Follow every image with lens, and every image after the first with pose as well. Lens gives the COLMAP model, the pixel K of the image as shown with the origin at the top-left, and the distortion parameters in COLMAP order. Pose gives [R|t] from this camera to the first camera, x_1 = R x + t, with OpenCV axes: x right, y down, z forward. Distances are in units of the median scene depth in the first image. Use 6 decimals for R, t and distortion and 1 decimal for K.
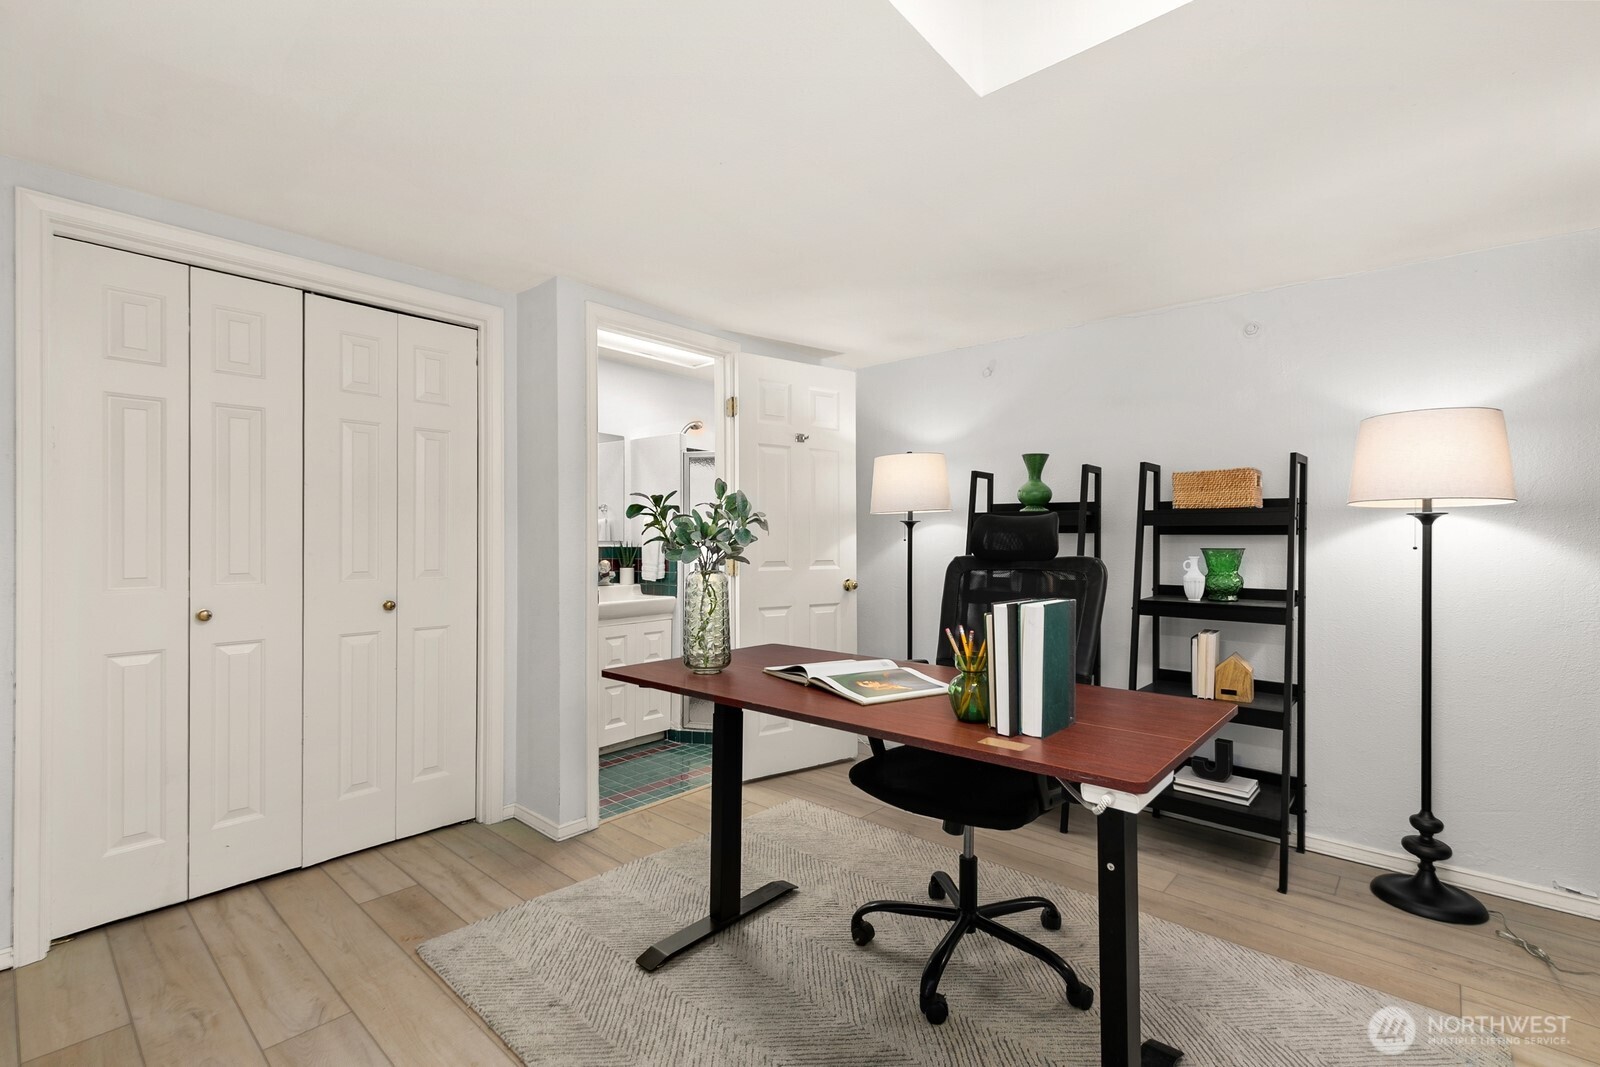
lens RADIAL K [[724.7, 0, 799.8], [0, 724.7, 537.3], [0, 0, 1]] dist [0.007180, -0.001865]
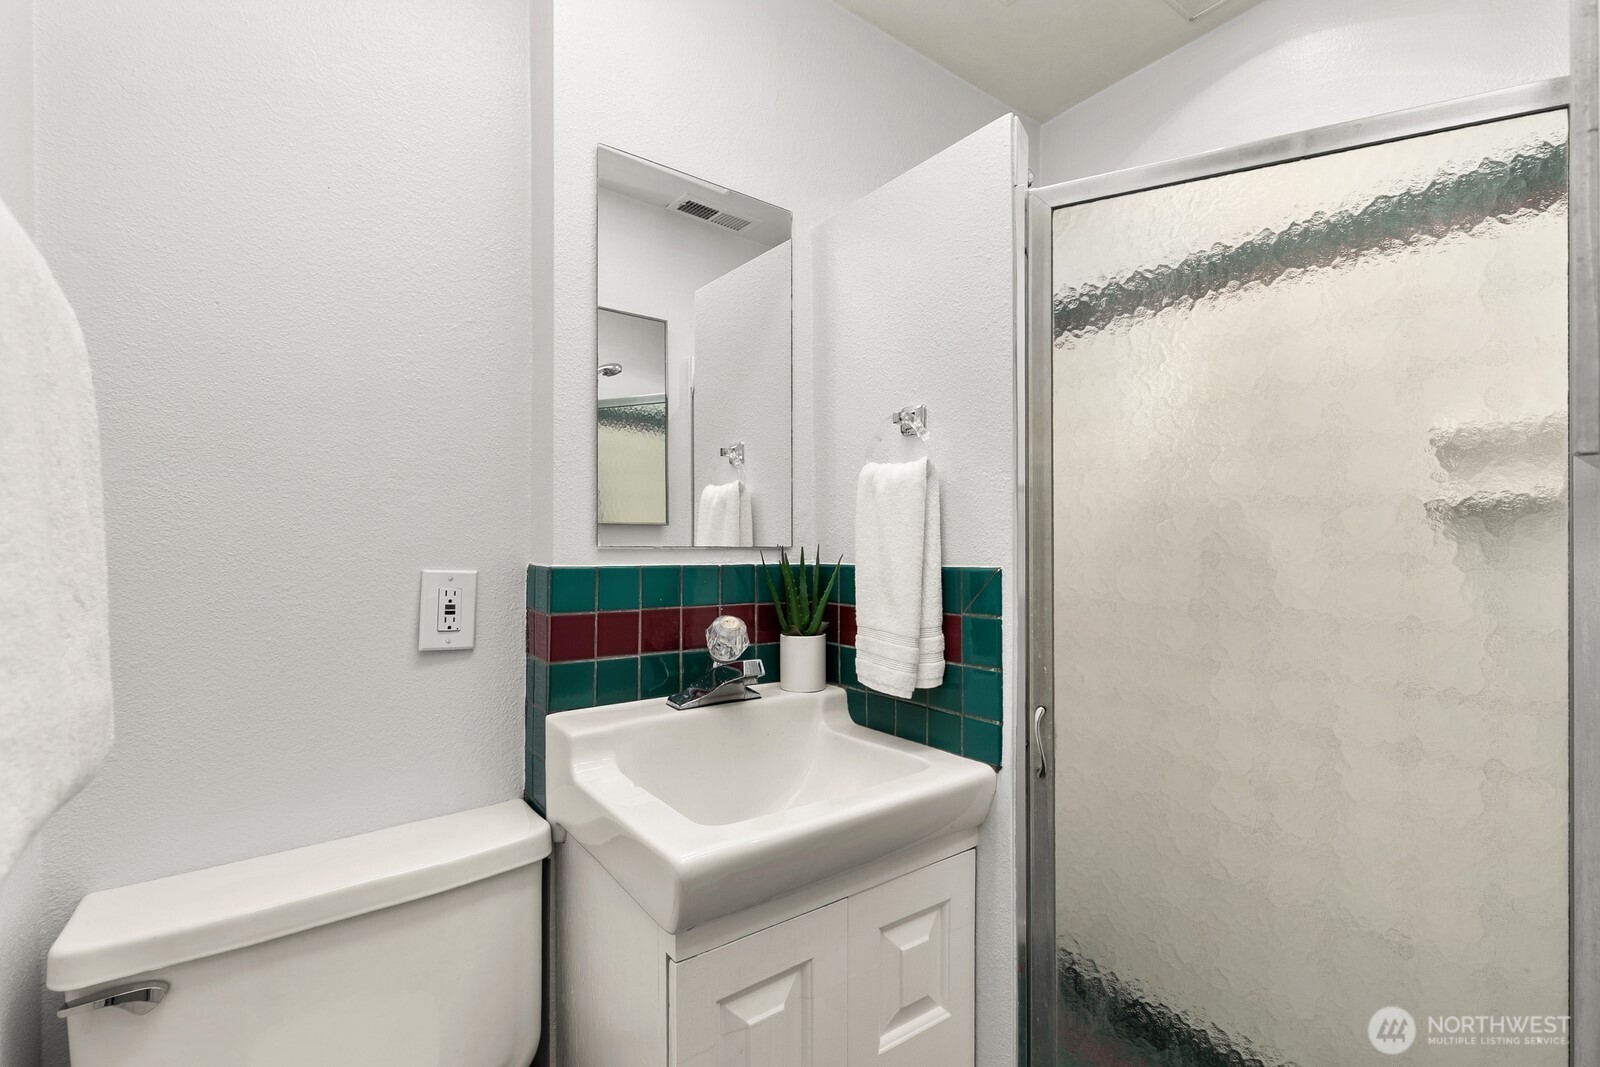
lens RADIAL K [[724.7, 0, 801.4], [0, 724.7, 537.0], [0, 0, 1]] dist [0.007180, -0.001865]
pose [[0.976623, -0.010044, -0.214724, -0.175434], [0.009051, 0.999943, -0.005604, 0.002830], [0.214768, 0.003530, 0.976659, 0.711445]]
